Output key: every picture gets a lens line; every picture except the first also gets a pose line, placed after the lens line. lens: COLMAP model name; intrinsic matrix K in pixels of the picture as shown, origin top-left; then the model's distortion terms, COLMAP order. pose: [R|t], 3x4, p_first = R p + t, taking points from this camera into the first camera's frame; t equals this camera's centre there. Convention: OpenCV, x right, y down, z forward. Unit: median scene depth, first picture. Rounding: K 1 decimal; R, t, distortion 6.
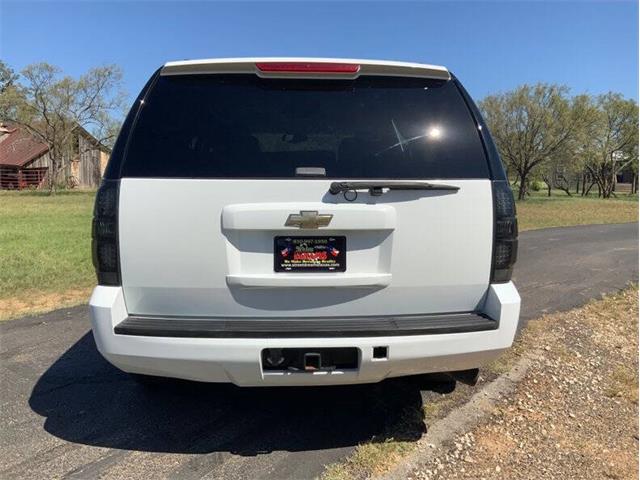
lens RADIAL K [[527.1, 0, 317.3], [0, 527.1, 238.7], [0, 0, 1]] dist [0.039058, -0.079119]
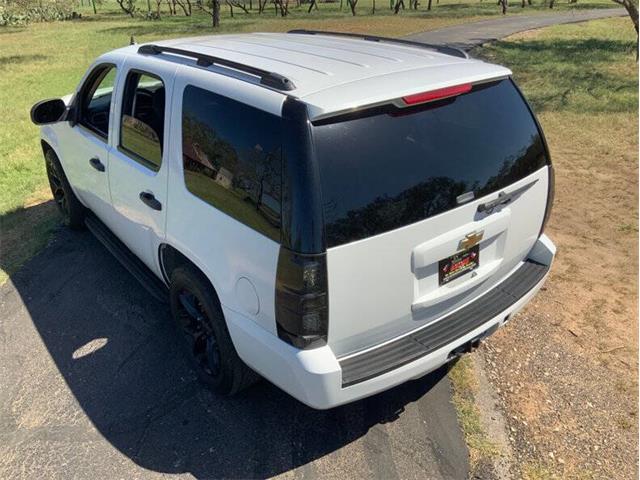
lens RADIAL K [[527.1, 0, 314.5], [0, 527.1, 238.5], [0, 0, 1]] dist [0.039058, -0.079119]
pose [[0.828084, -0.274692, 0.488694, -0.839237], [0.103822, 0.931792, 0.347829, -0.463816], [-0.550907, -0.237294, 0.800121, 0.246705]]
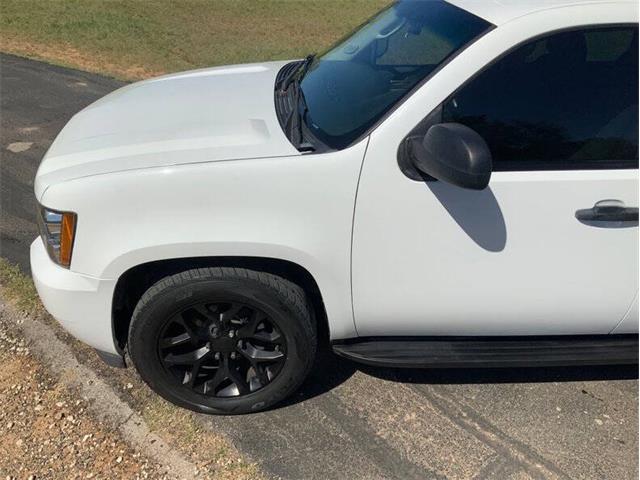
lens RADIAL K [[527.1, 0, 320.1], [0, 527.1, 240.9], [0, 0, 1]] dist [0.039058, -0.079119]
pose [[-0.023277, 0.490138, -0.871334, 1.355583], [-0.159780, 0.858543, 0.487211, -0.531245], [0.986878, 0.150562, 0.058330, 1.856326]]
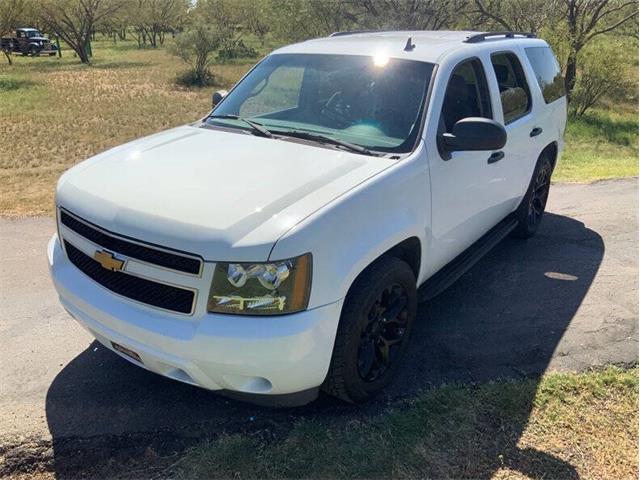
lens RADIAL K [[527.1, 0, 315.0], [0, 527.1, 237.6], [0, 0, 1]] dist [0.039058, -0.079119]
pose [[0.758804, 0.229625, -0.609499, 1.160593], [-0.078527, 0.961219, 0.264369, -0.352107], [0.646568, -0.152742, 0.747409, 0.735256]]
